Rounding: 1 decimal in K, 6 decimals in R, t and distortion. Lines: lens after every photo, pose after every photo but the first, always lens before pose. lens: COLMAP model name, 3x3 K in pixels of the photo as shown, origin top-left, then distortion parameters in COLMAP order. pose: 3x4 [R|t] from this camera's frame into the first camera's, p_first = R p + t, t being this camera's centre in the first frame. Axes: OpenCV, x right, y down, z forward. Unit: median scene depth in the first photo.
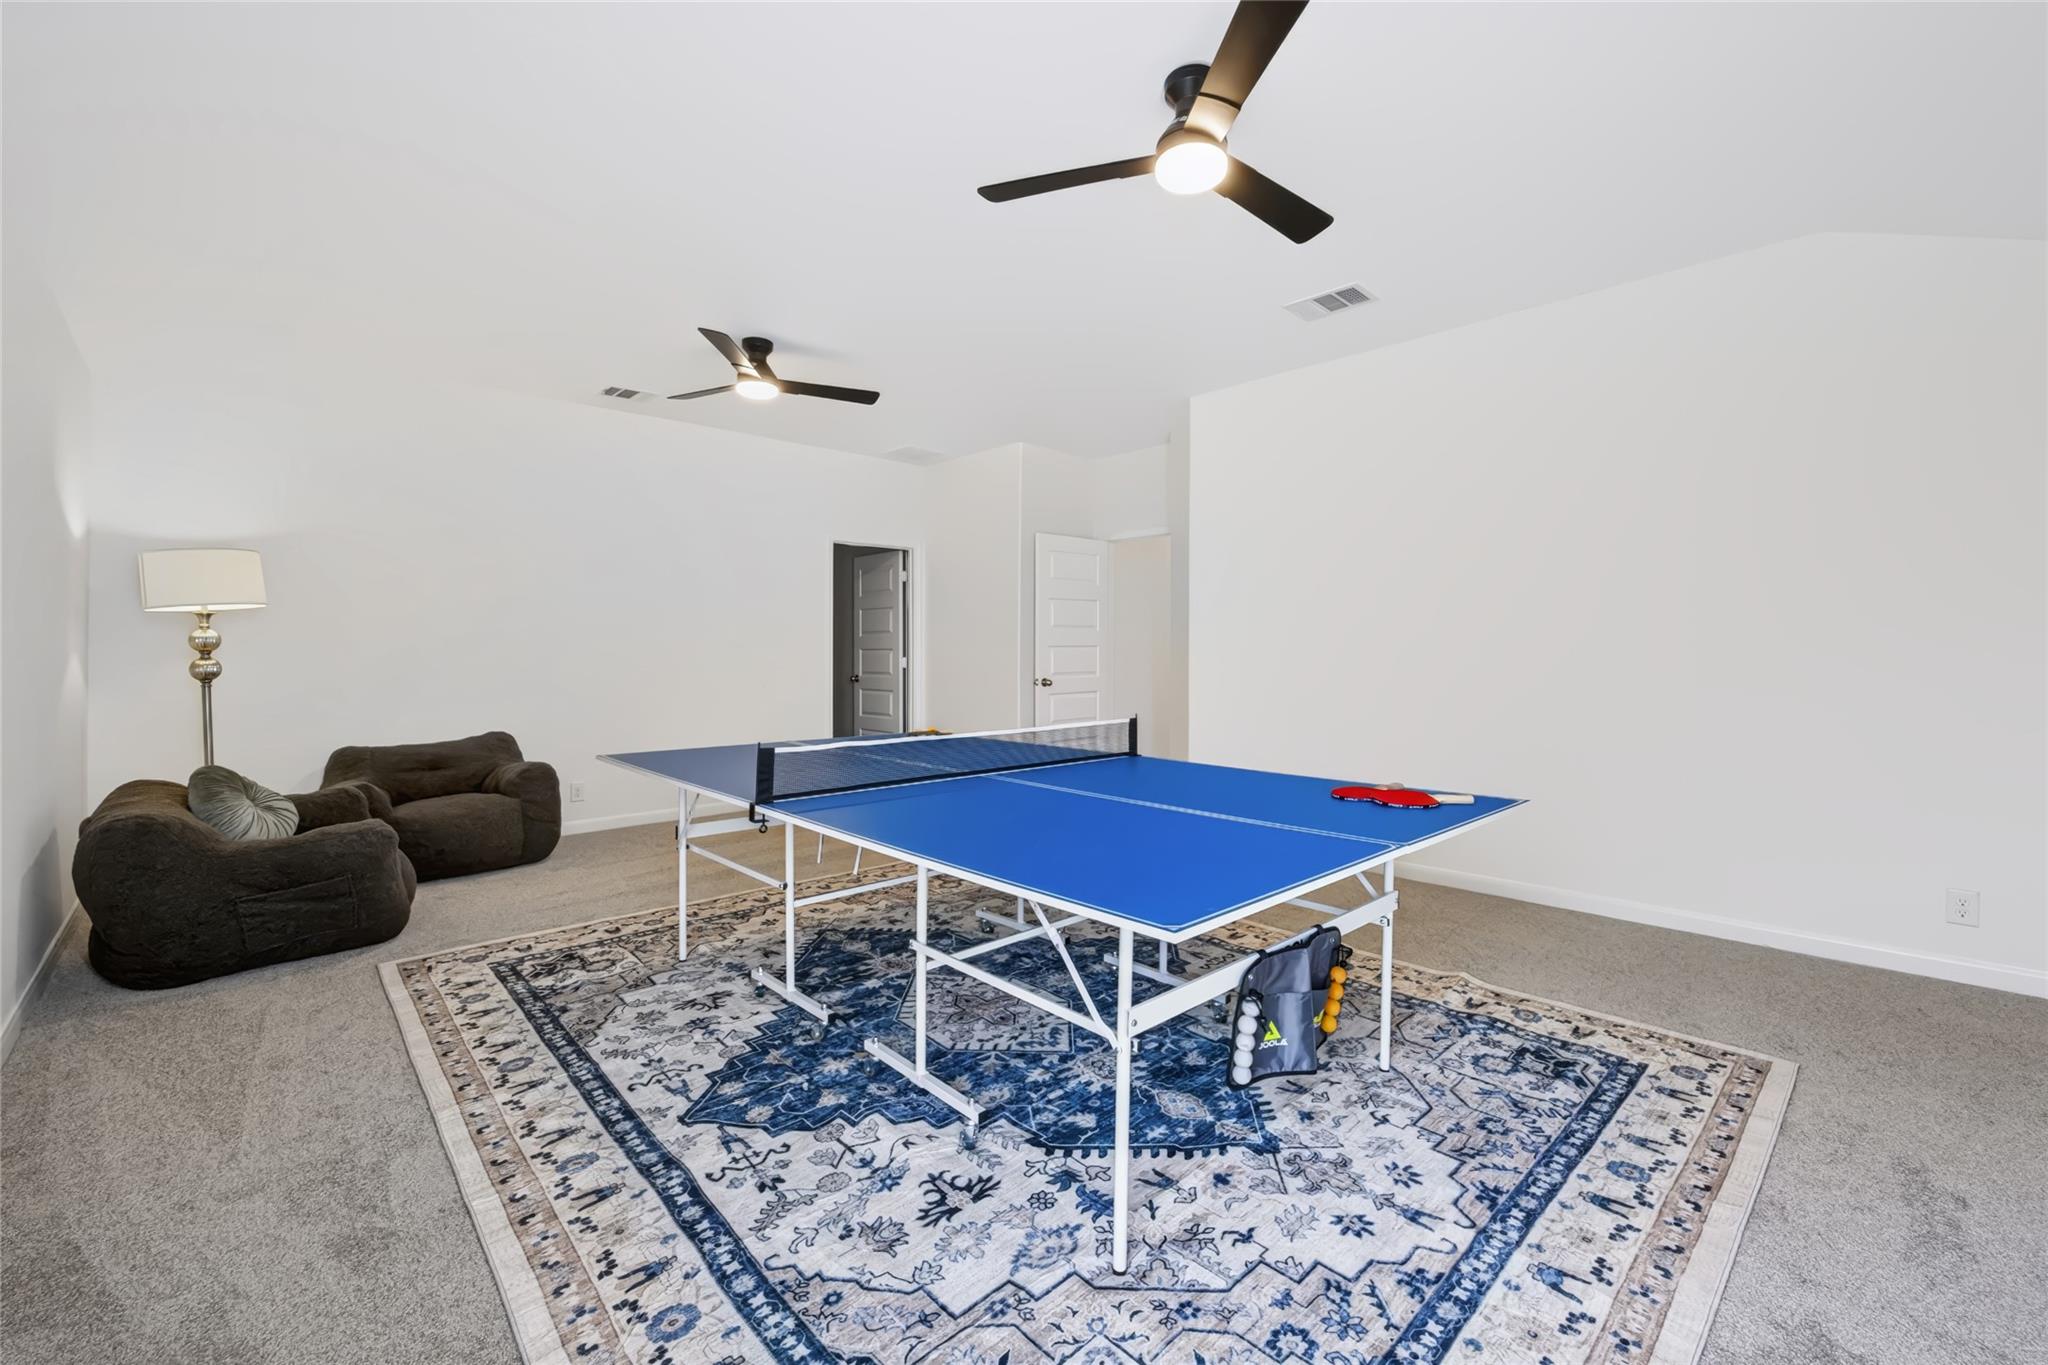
lens RADIAL K [[831.0, 0, 1022.4], [0, 831.0, 664.6], [0, 0, 1]] dist [-0.007774, 0.000129]
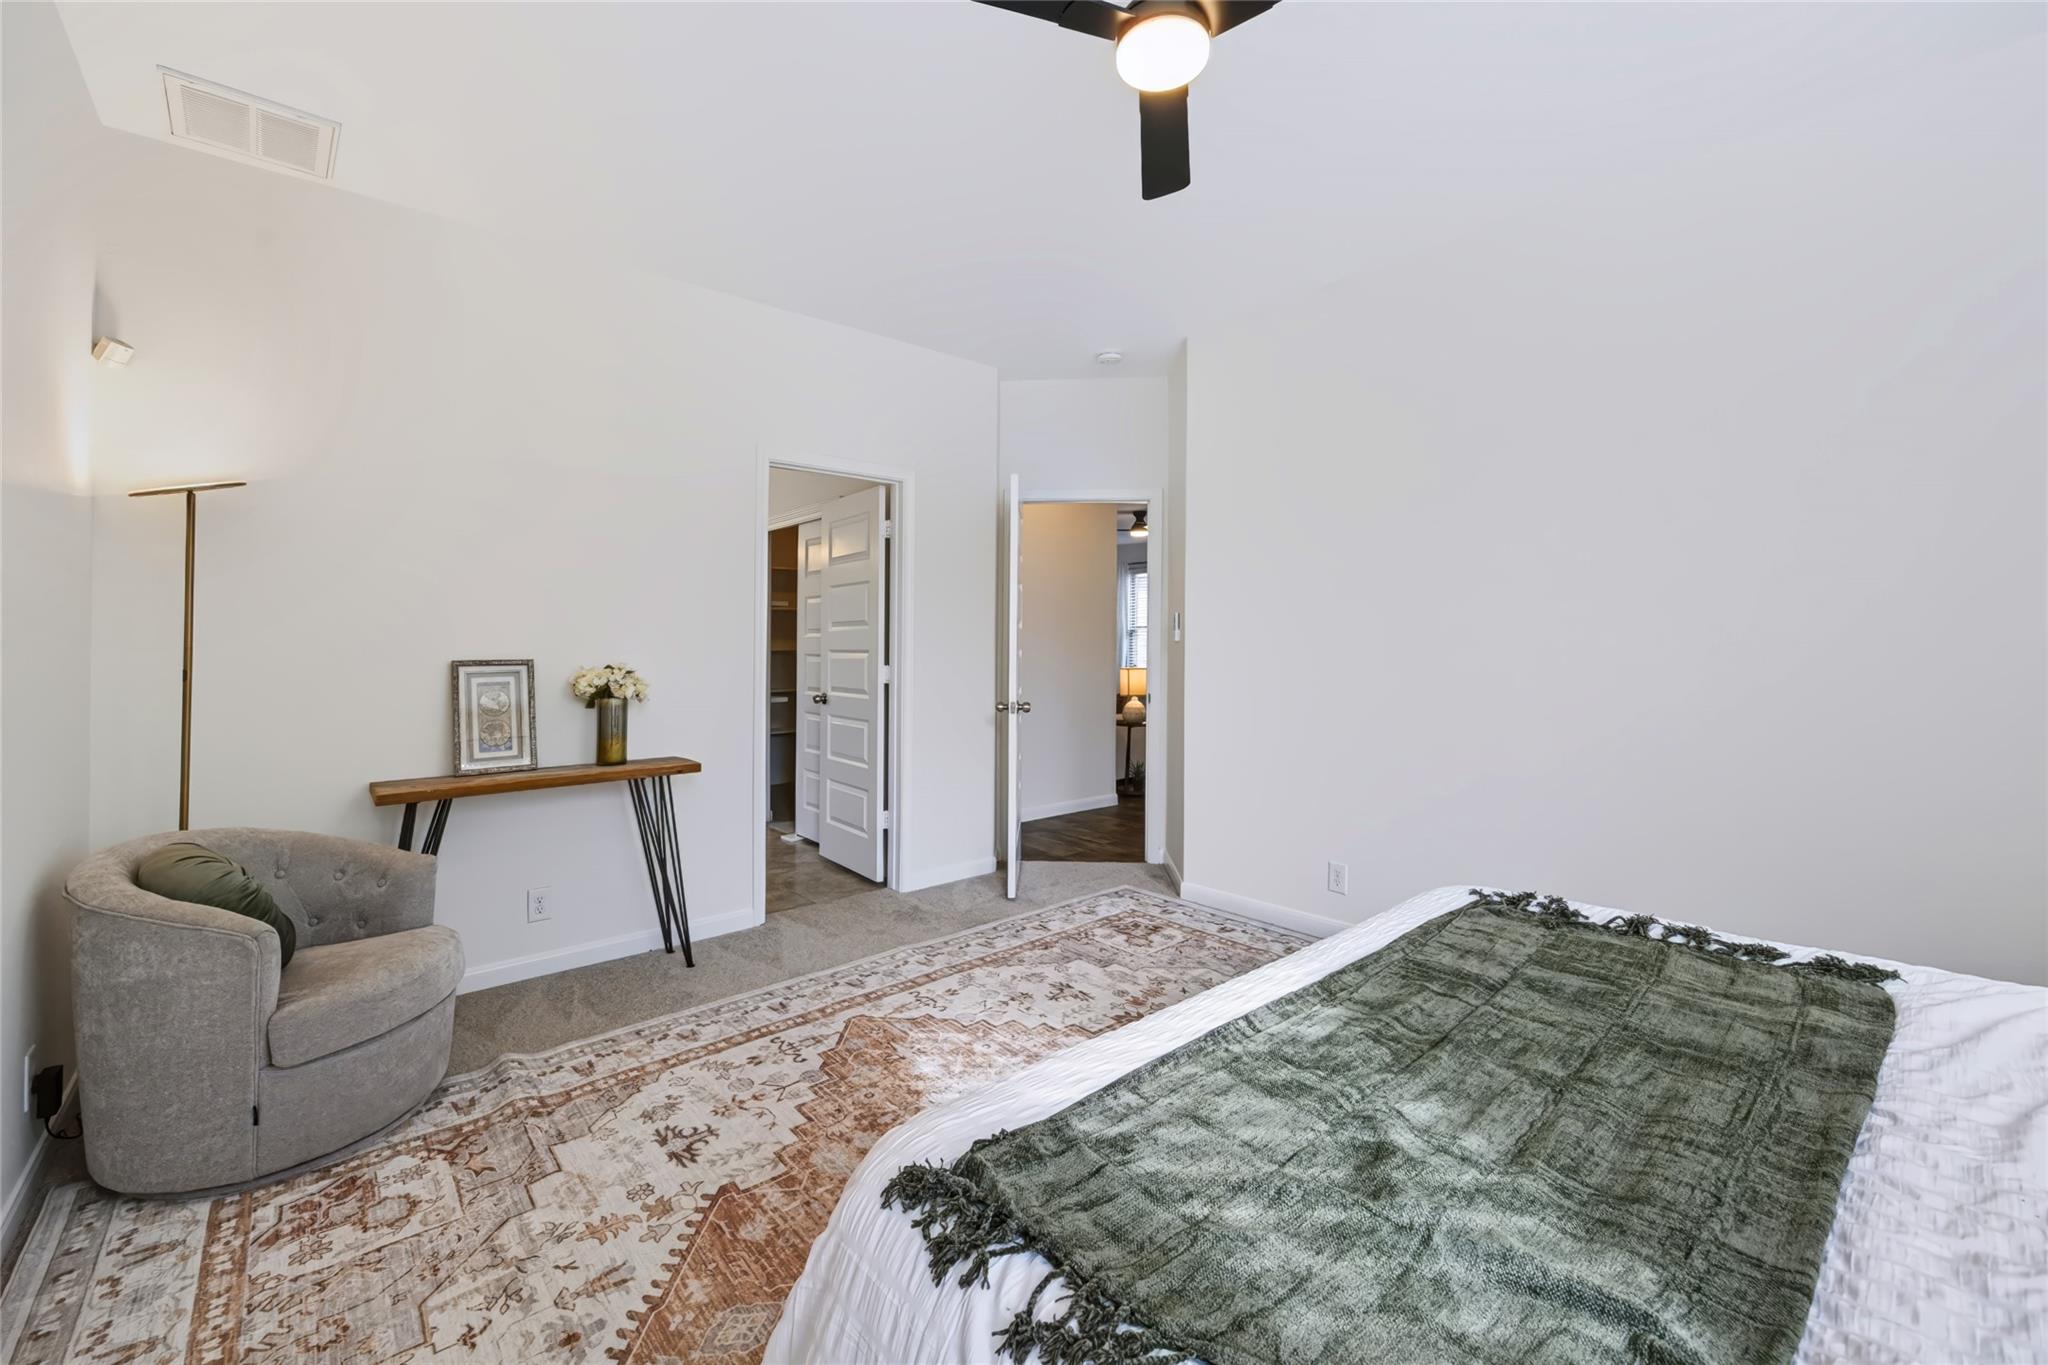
lens RADIAL K [[831.0, 0, 989.8], [0, 831.0, 652.0], [0, 0, 1]] dist [-0.007774, 0.000129]
pose [[-0.038732, 0.001787, -0.999248, 0.934848], [-0.011583, 0.999930, 0.002237, -0.031510], [0.999183, 0.011660, -0.038709, 1.321764]]
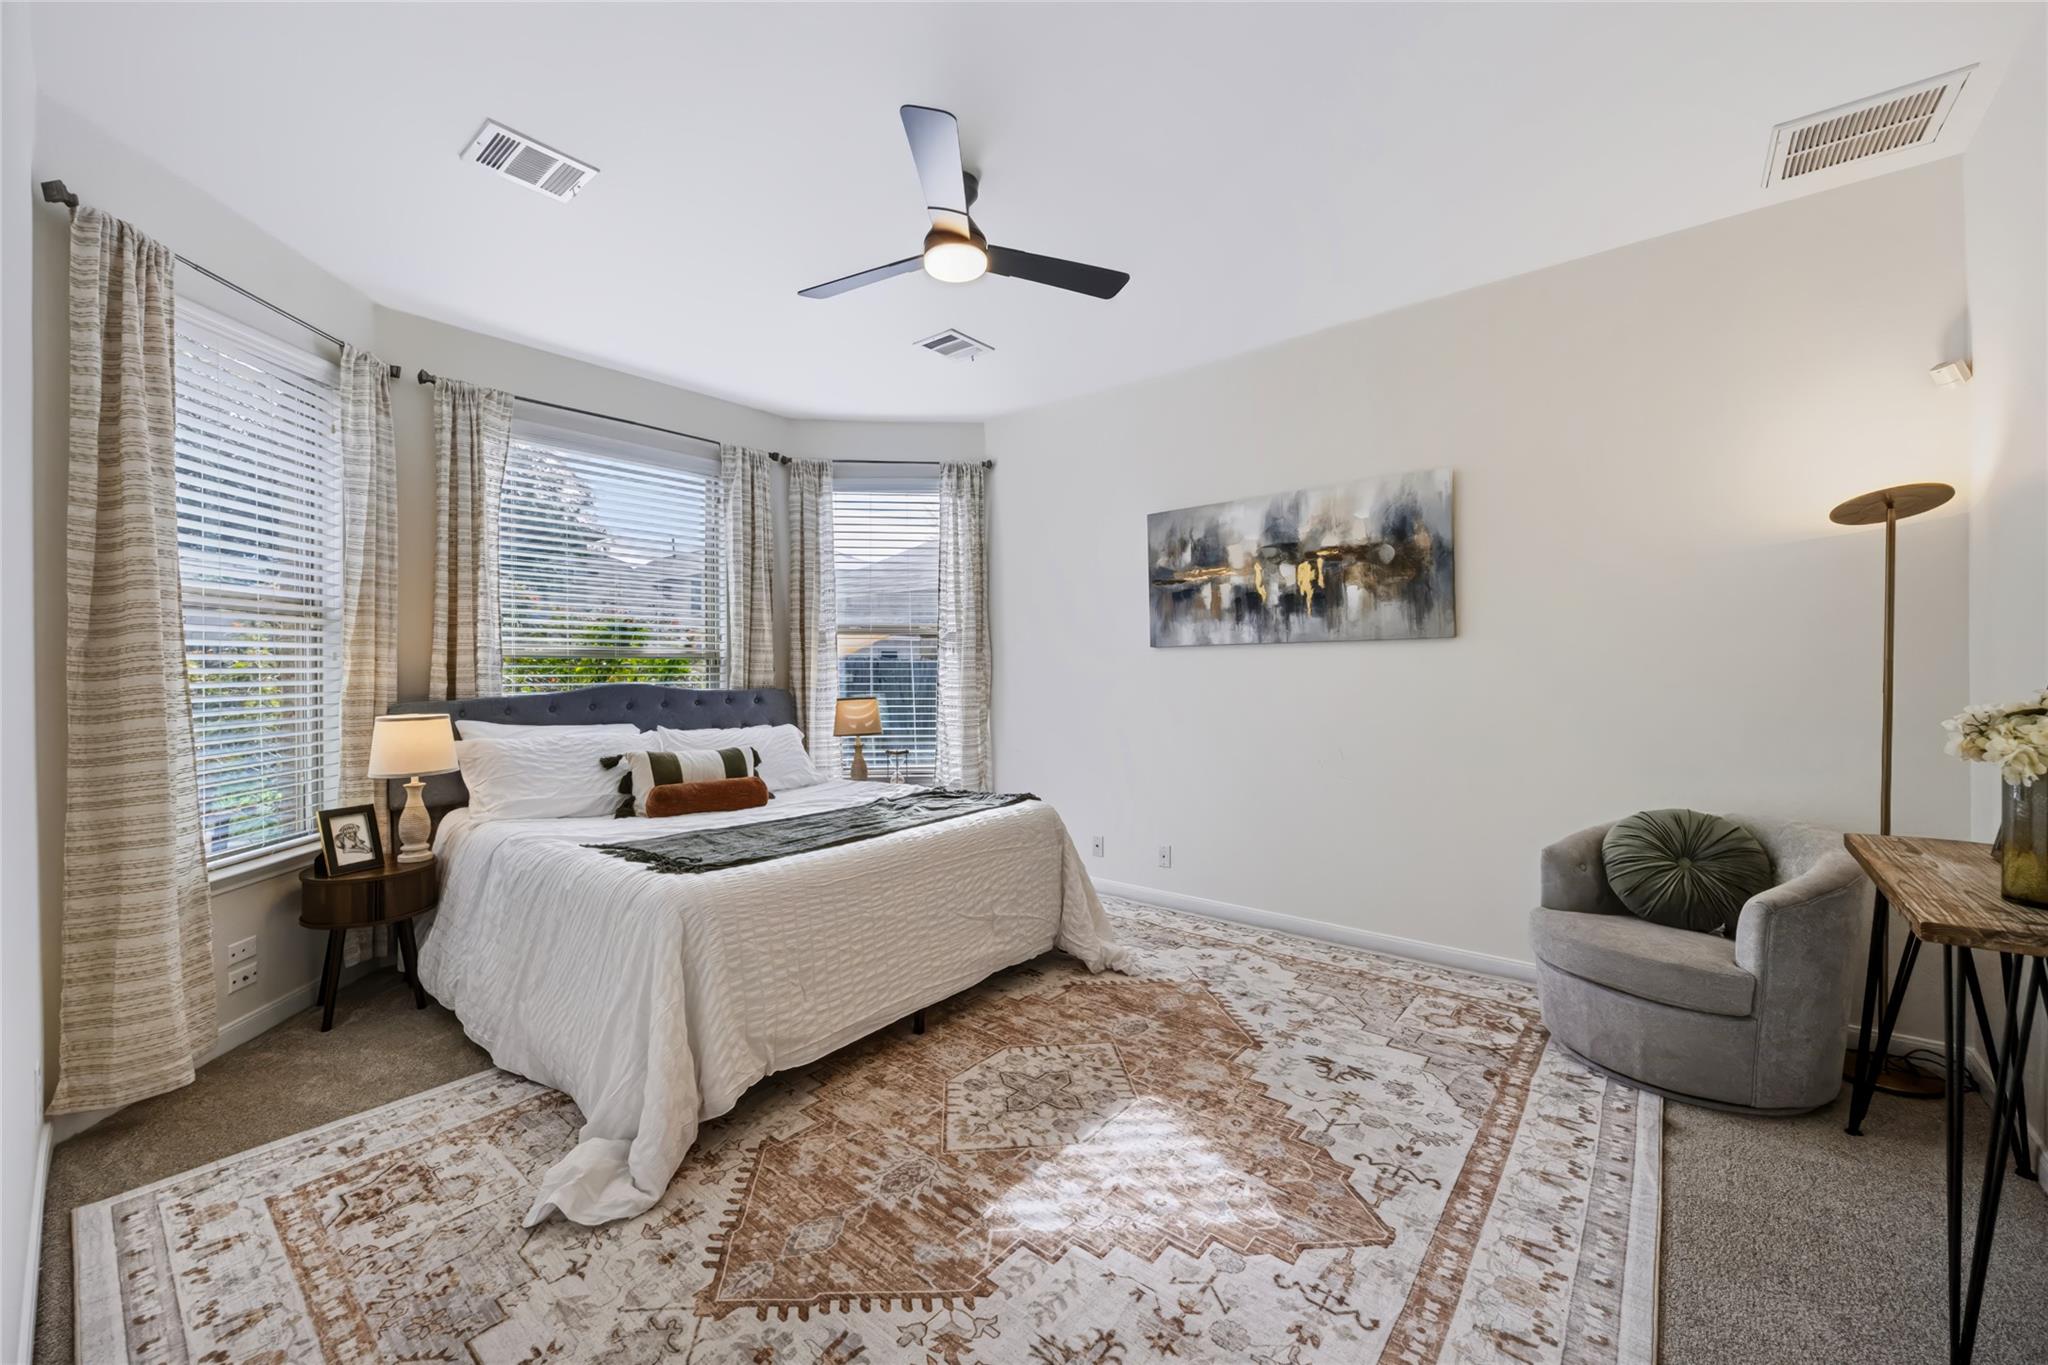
lens RADIAL K [[831.0, 0, 1034.4], [0, 831.0, 676.7], [0, 0, 1]] dist [-0.007774, 0.000129]
pose [[-0.163732, -0.002355, 0.986502, -1.241242], [0.027849, 0.999588, 0.007009, -0.037207], [-0.986112, 0.028621, -0.163598, 1.554225]]
